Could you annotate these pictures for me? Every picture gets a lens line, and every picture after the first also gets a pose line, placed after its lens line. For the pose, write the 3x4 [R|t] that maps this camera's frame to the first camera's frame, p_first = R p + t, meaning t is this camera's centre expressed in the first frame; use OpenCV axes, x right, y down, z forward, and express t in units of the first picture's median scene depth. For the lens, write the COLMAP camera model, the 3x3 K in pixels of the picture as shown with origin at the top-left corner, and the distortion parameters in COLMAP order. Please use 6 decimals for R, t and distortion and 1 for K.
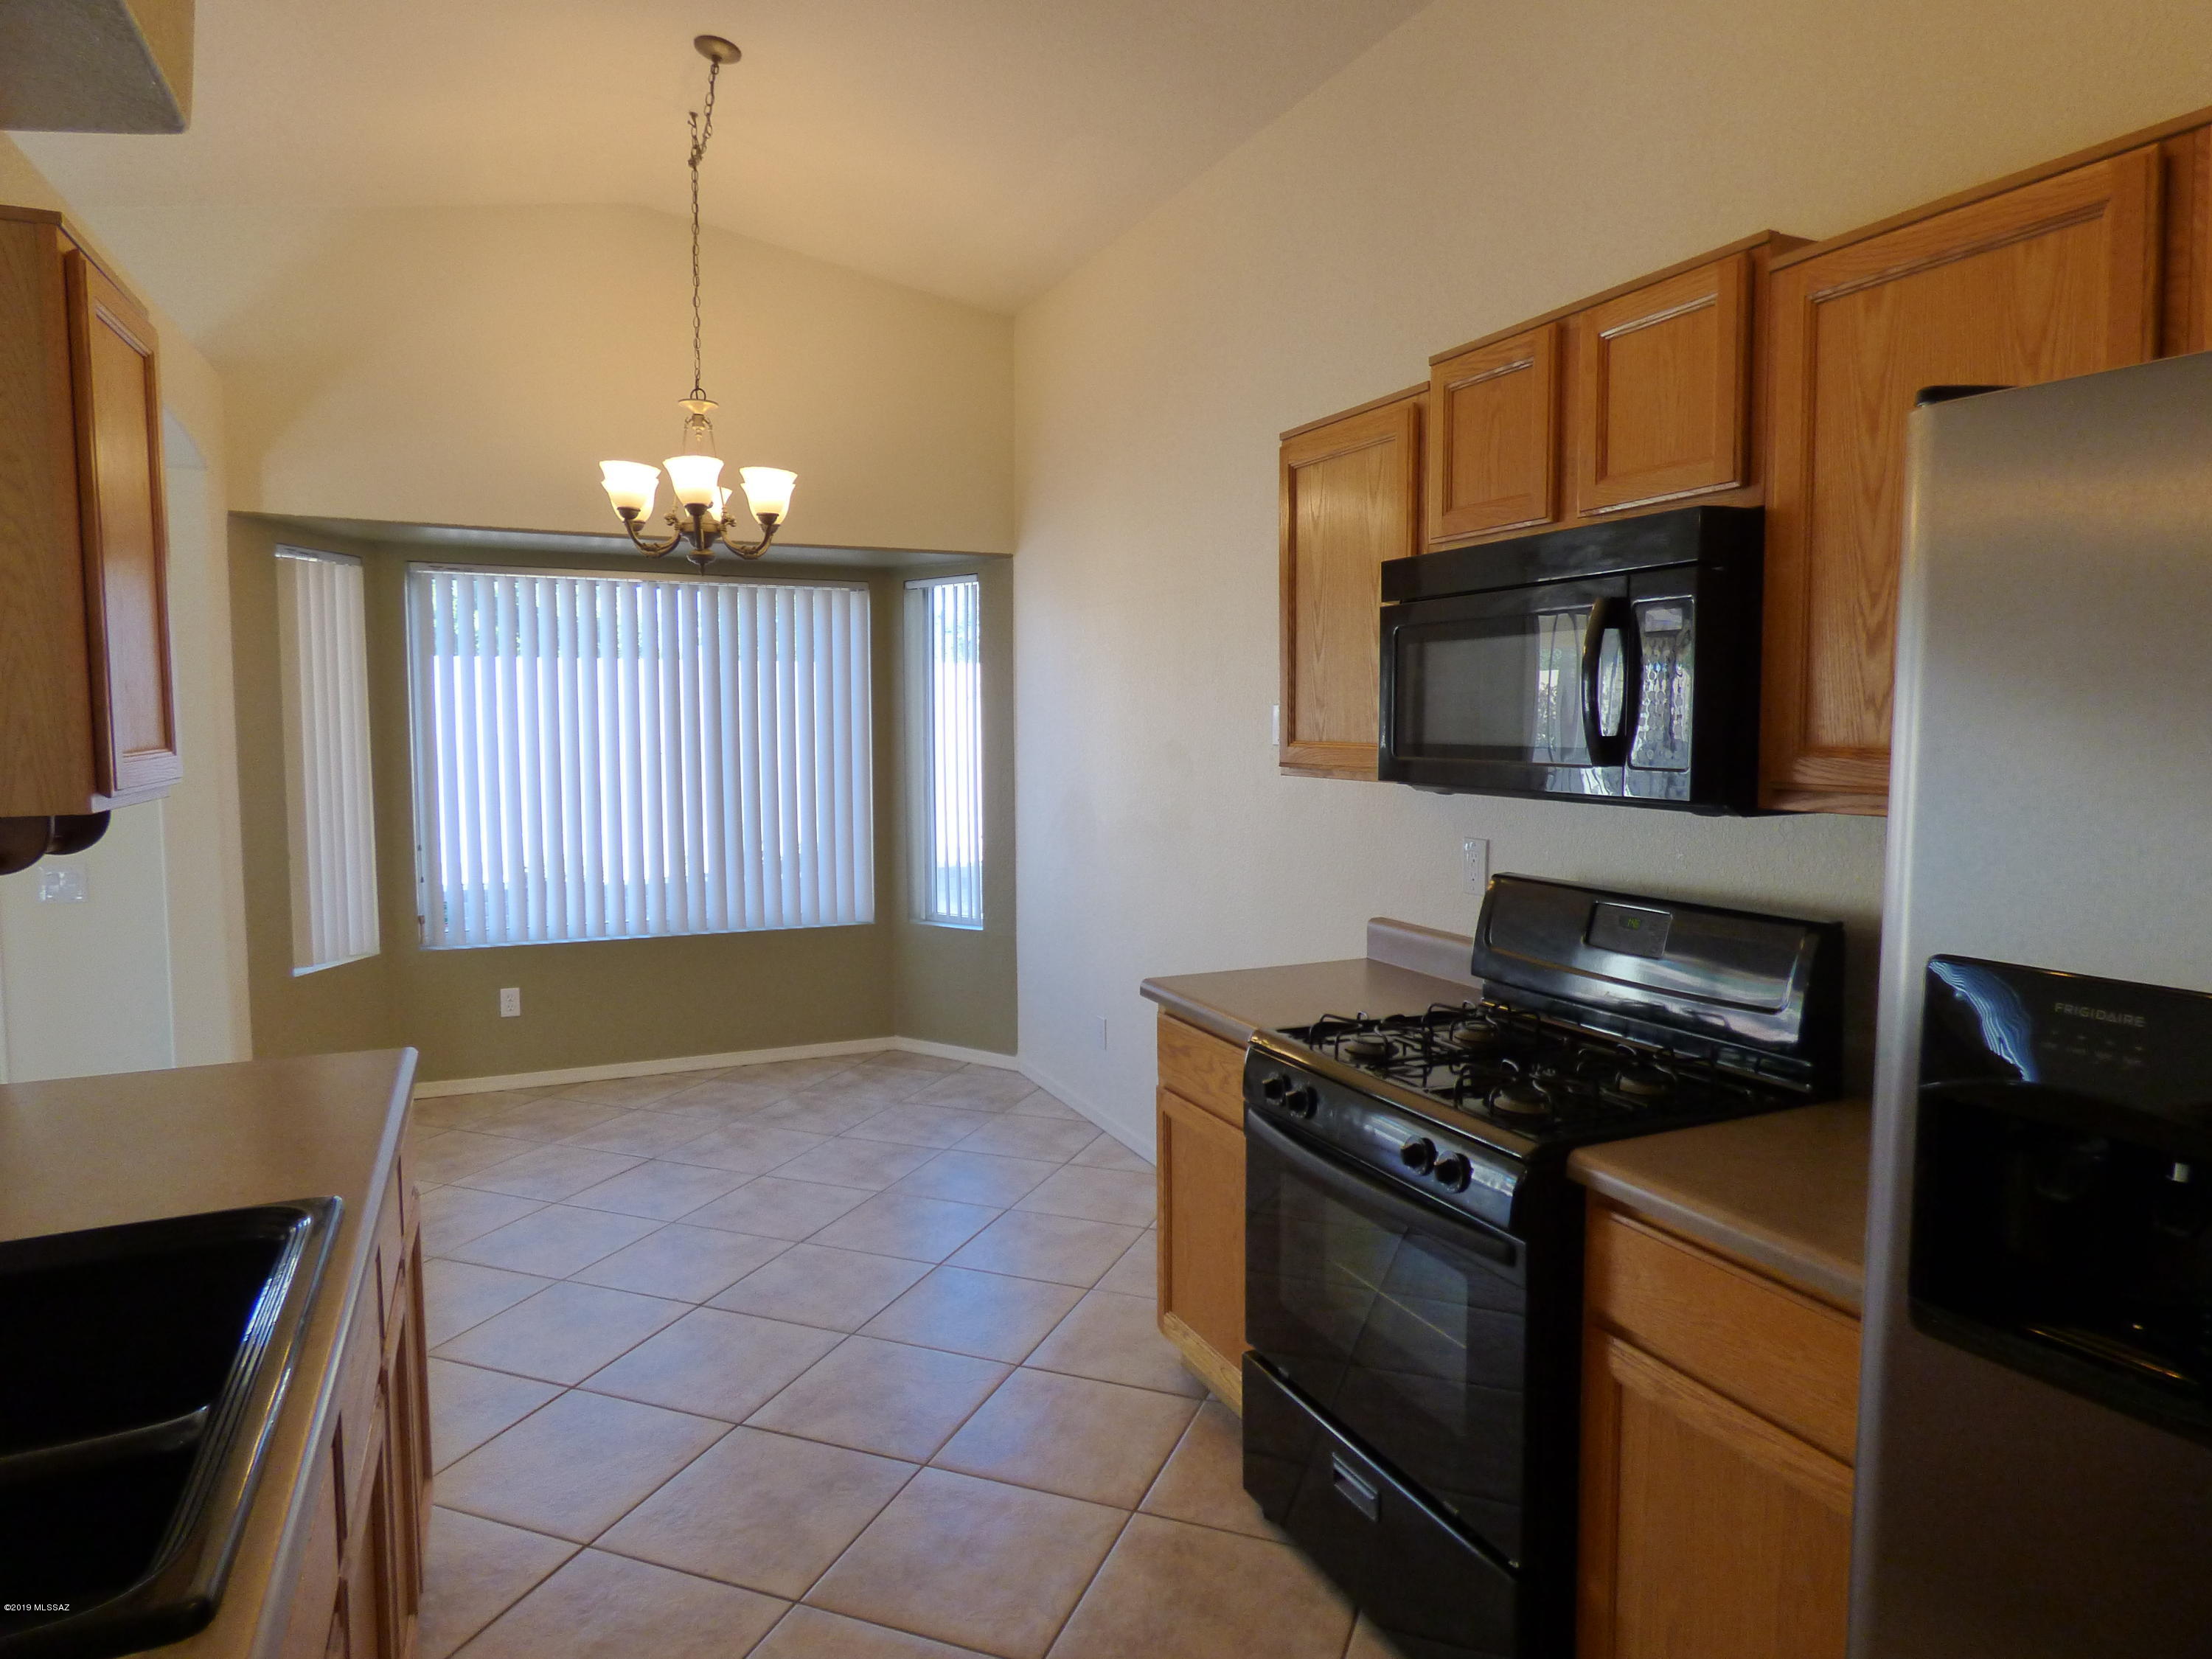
lens RADIAL K [[1348.3, 0, 1087.4], [0, 1348.3, 825.6], [0, 0, 1]] dist [0.002083, -0.000842]
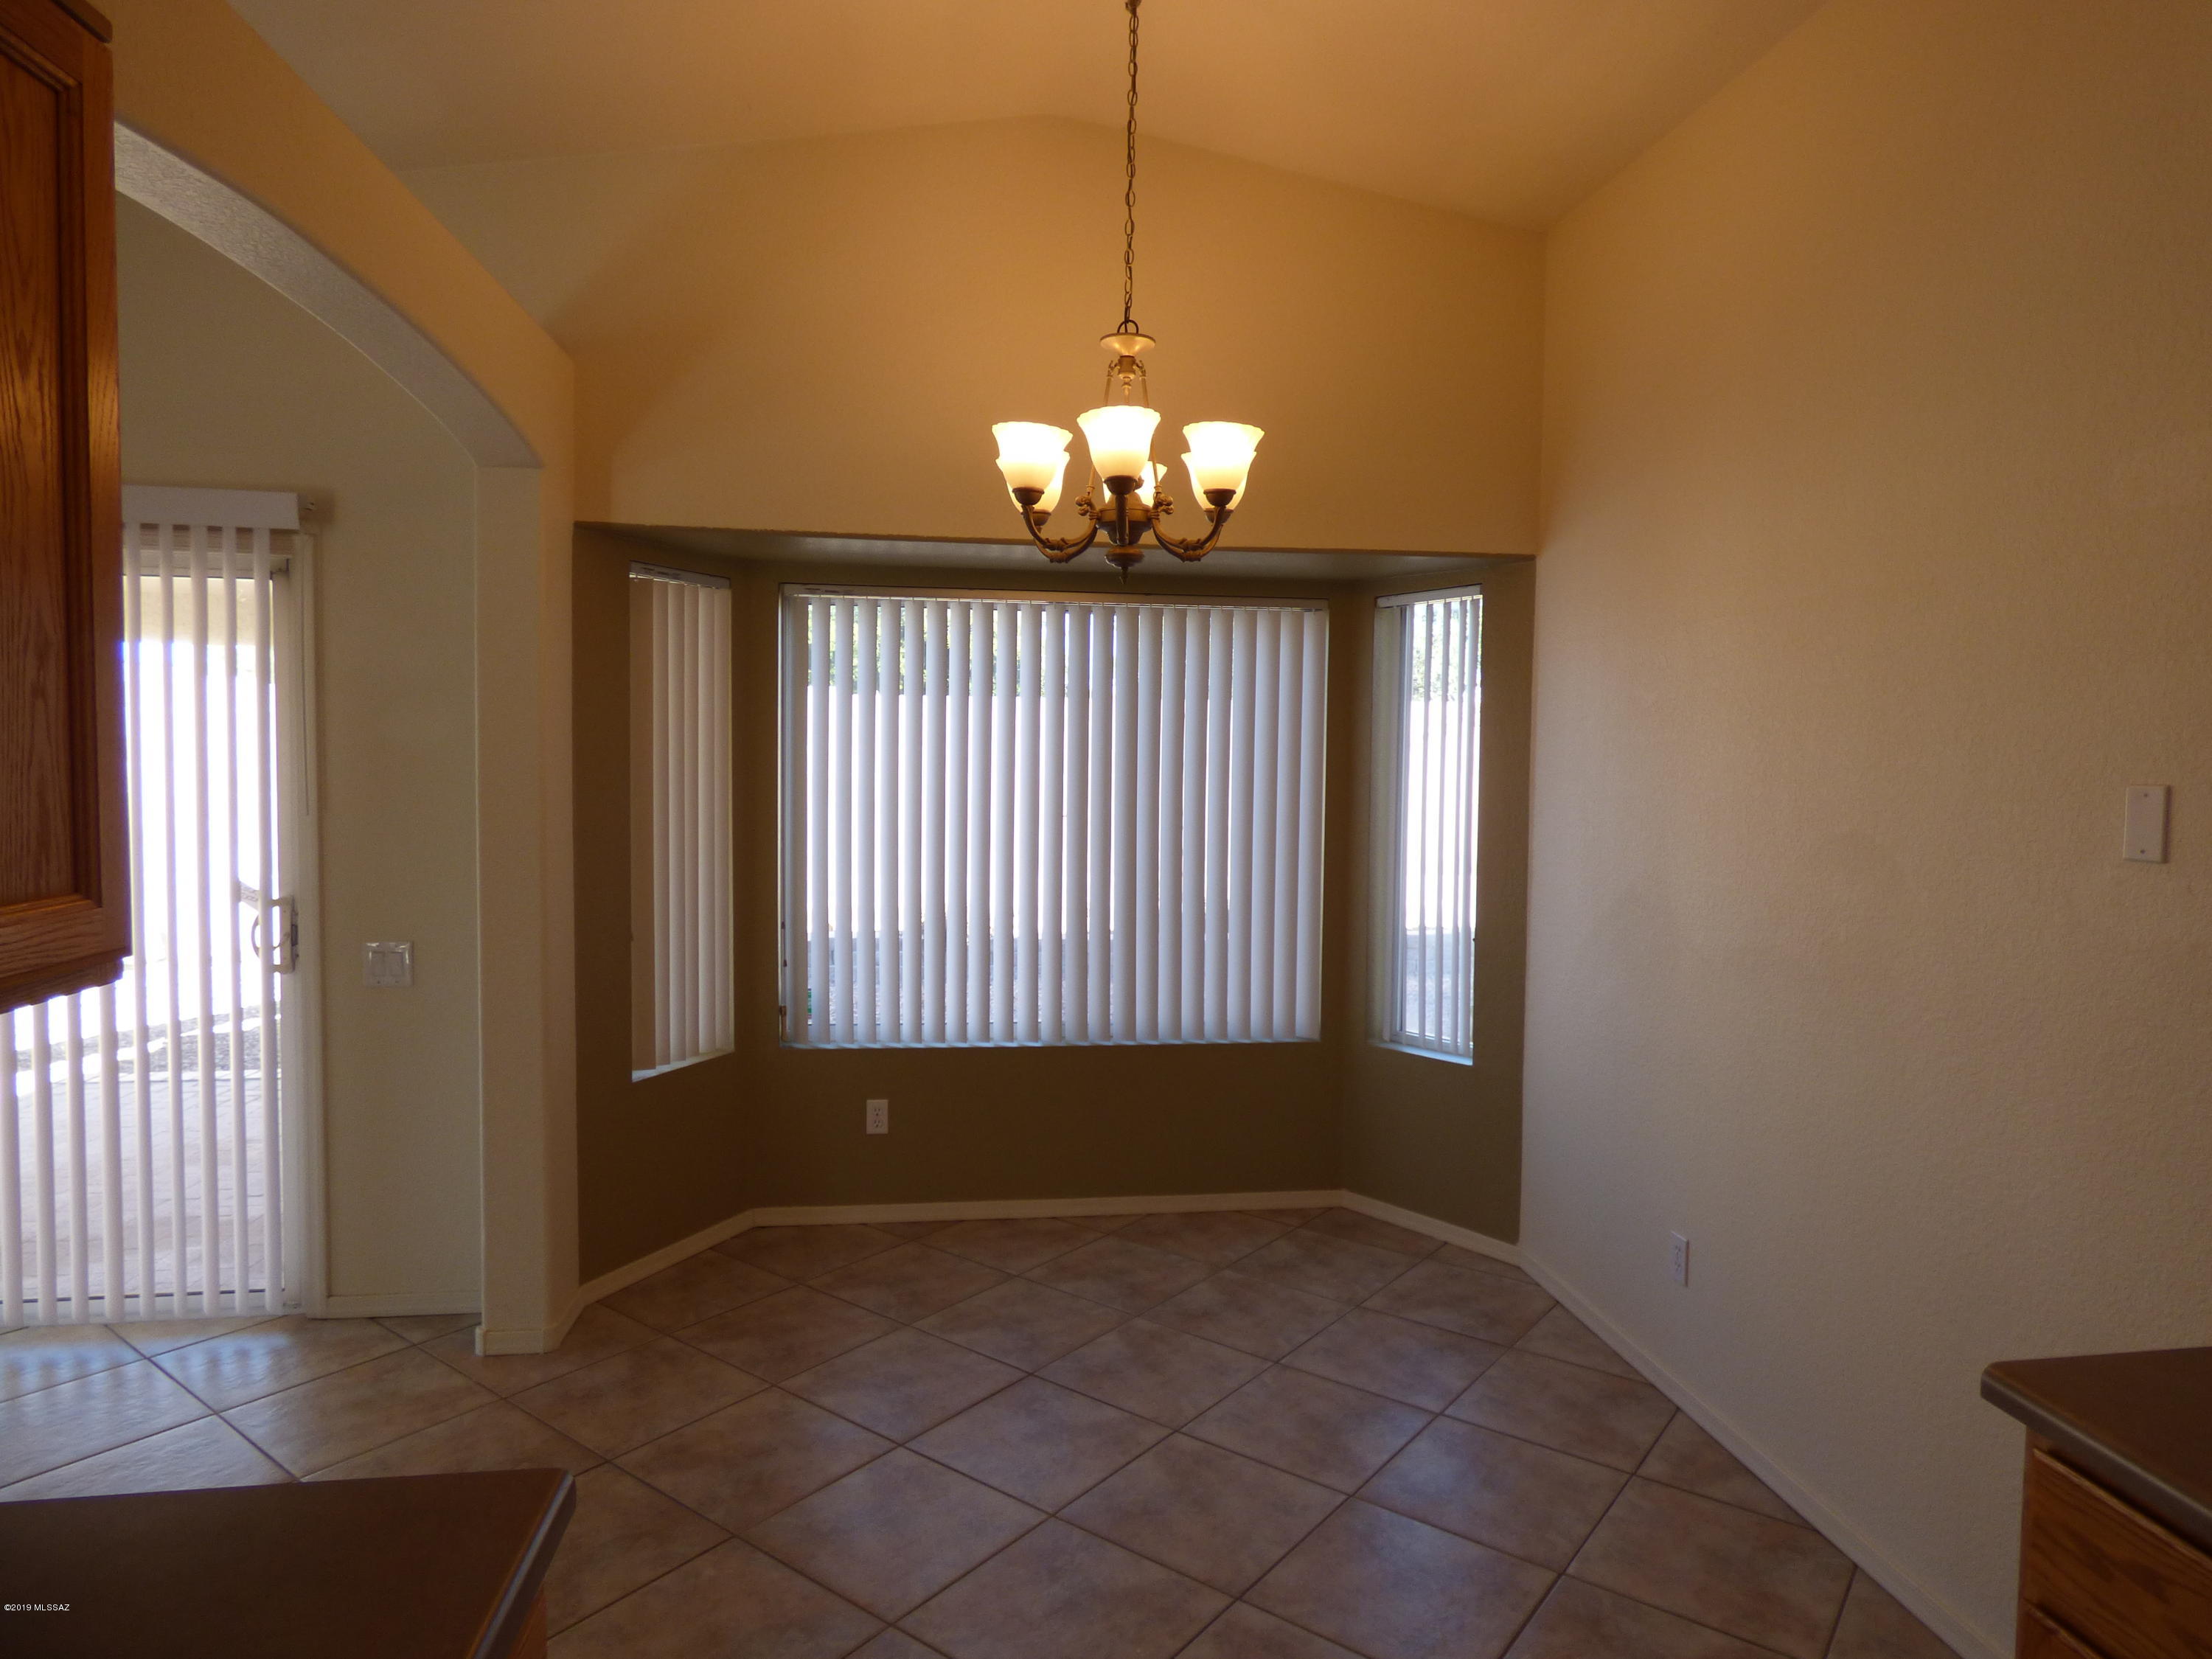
lens RADIAL K [[1348.3, 0, 1087.4], [0, 1348.3, 825.6], [0, 0, 1]] dist [0.002083, -0.000842]
pose [[0.957753, 0.026307, -0.286385, -0.084880], [-0.033968, 0.999185, -0.021813, -0.036566], [0.285578, 0.030620, 0.957866, 0.276678]]
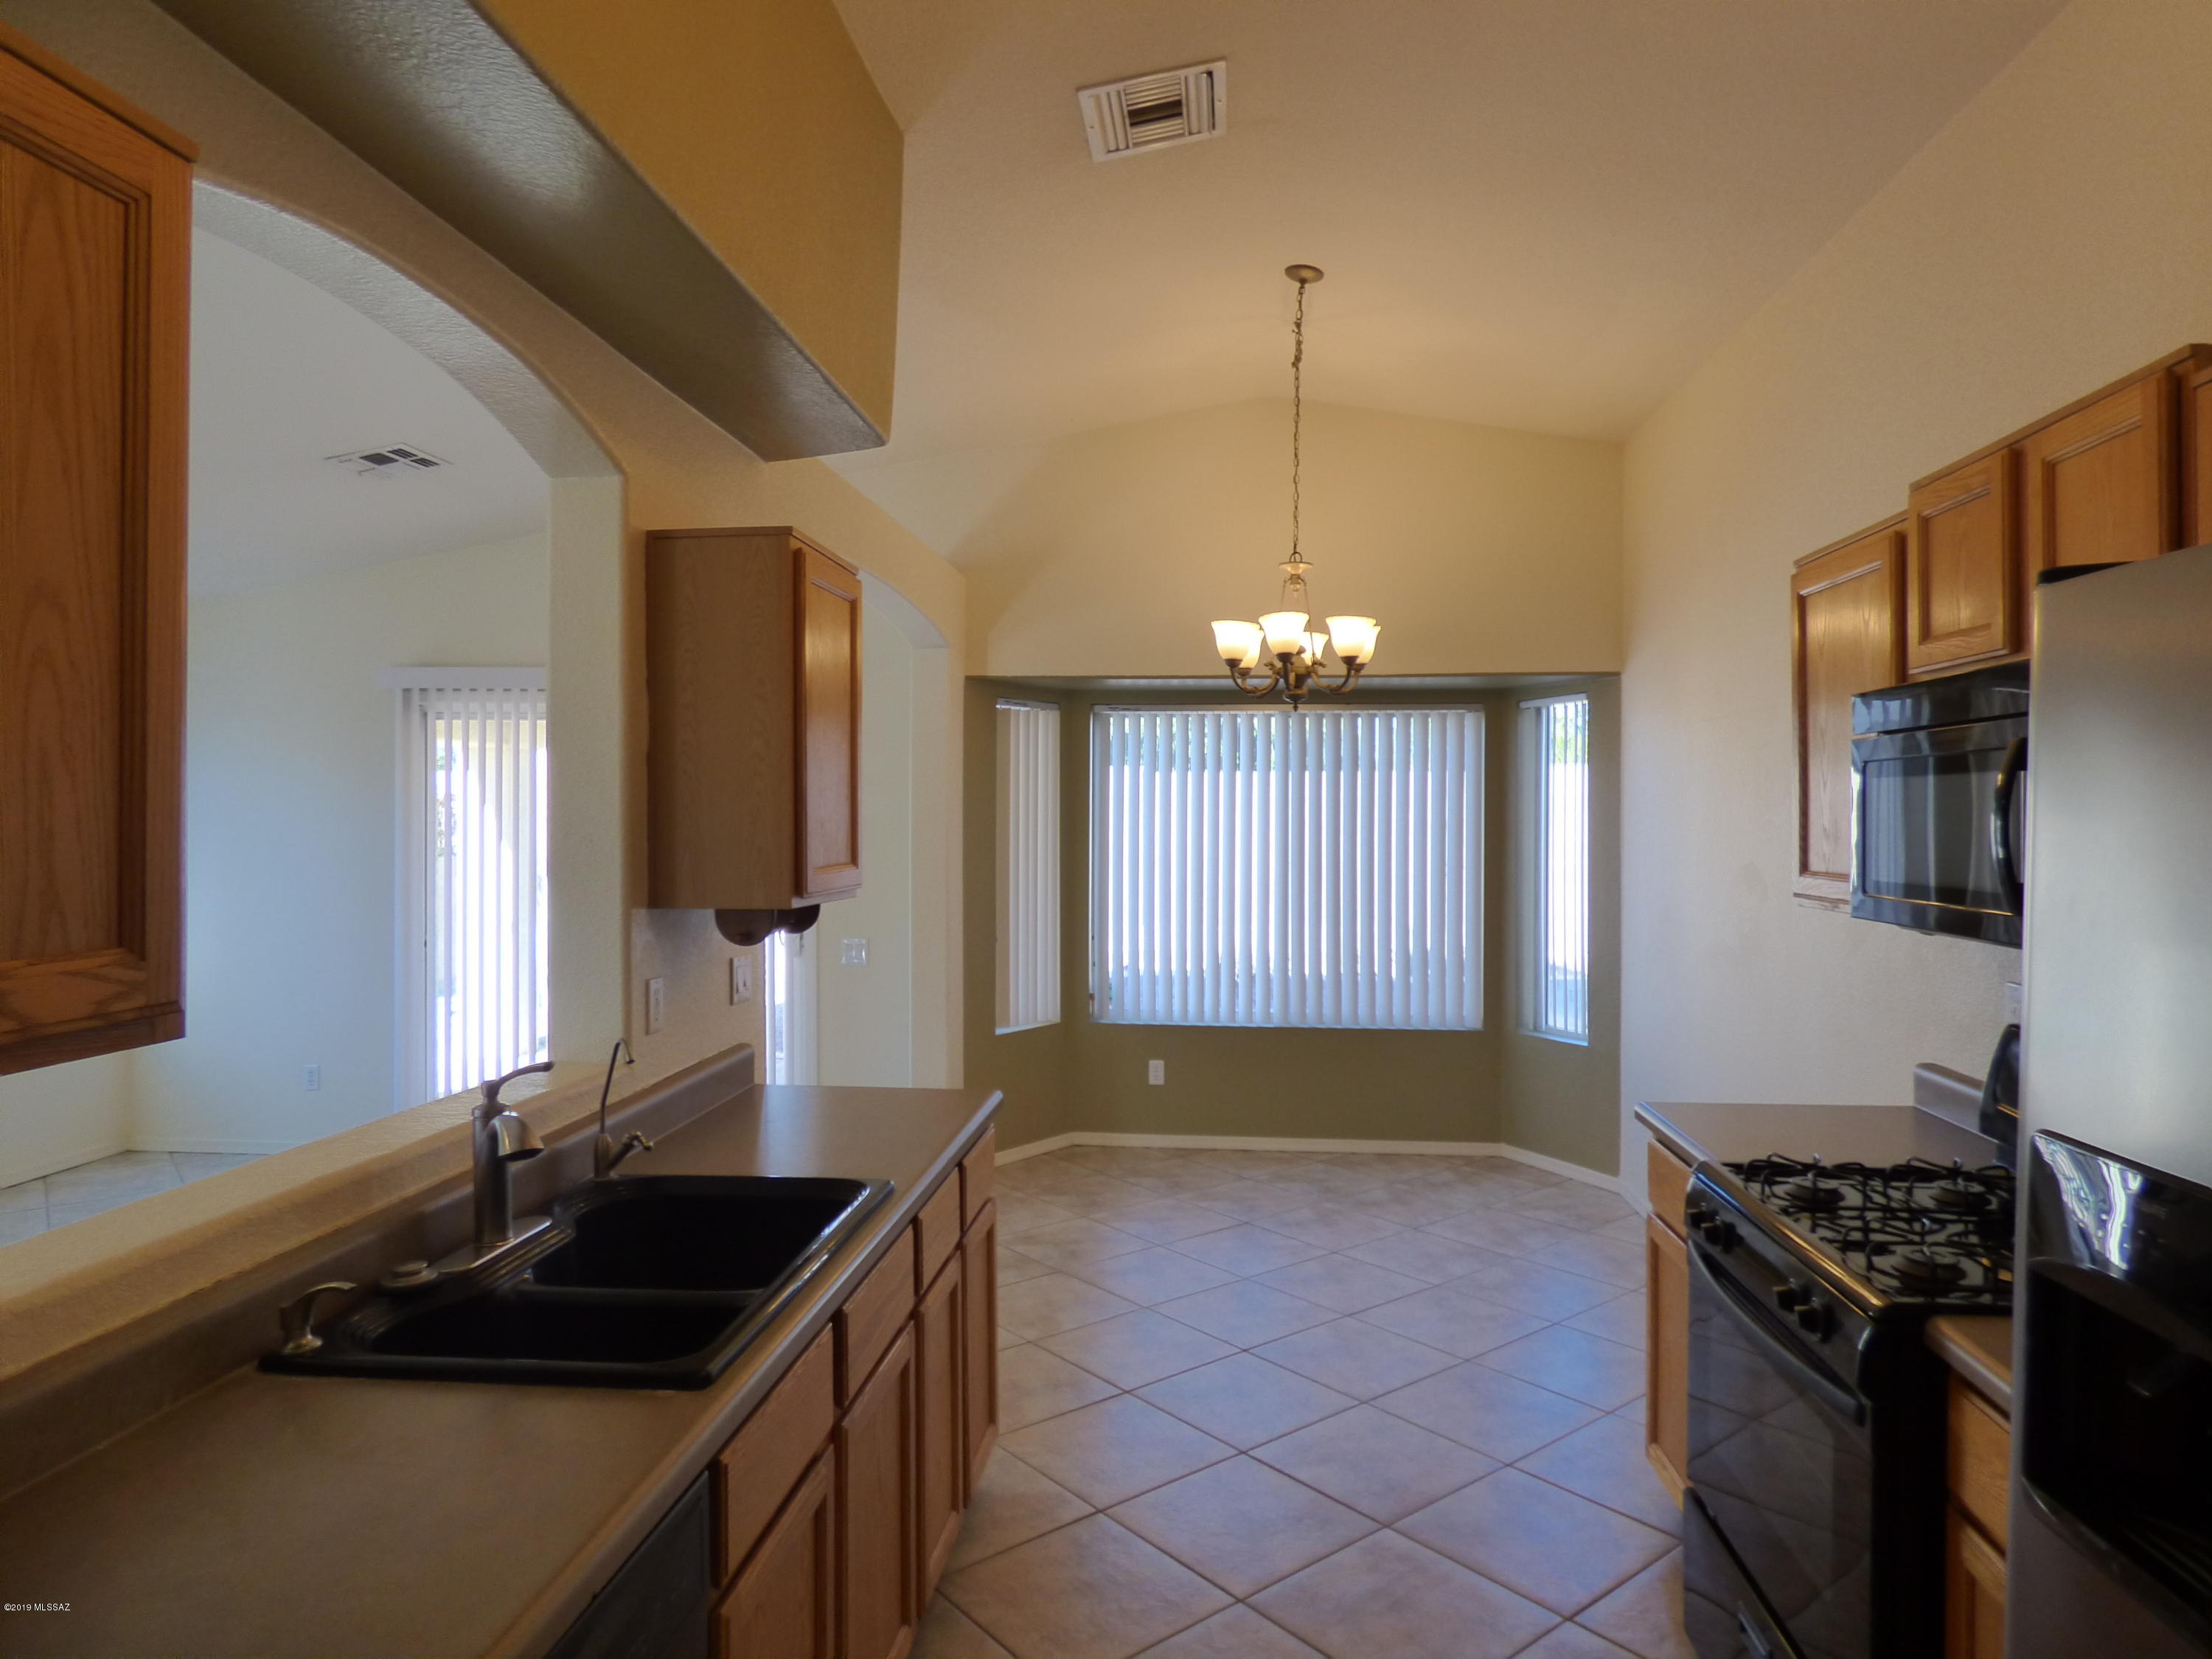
lens RADIAL K [[1335.0, 0, 1100.3], [0, 1335.0, 842.4], [0, 0, 1]] dist [0.000446, 0.001081]
pose [[0.868763, 0.011426, -0.495096, 0.115919], [-0.042248, 0.997799, -0.051106, -0.008443], [0.493422, 0.065316, 0.867334, -0.051605]]
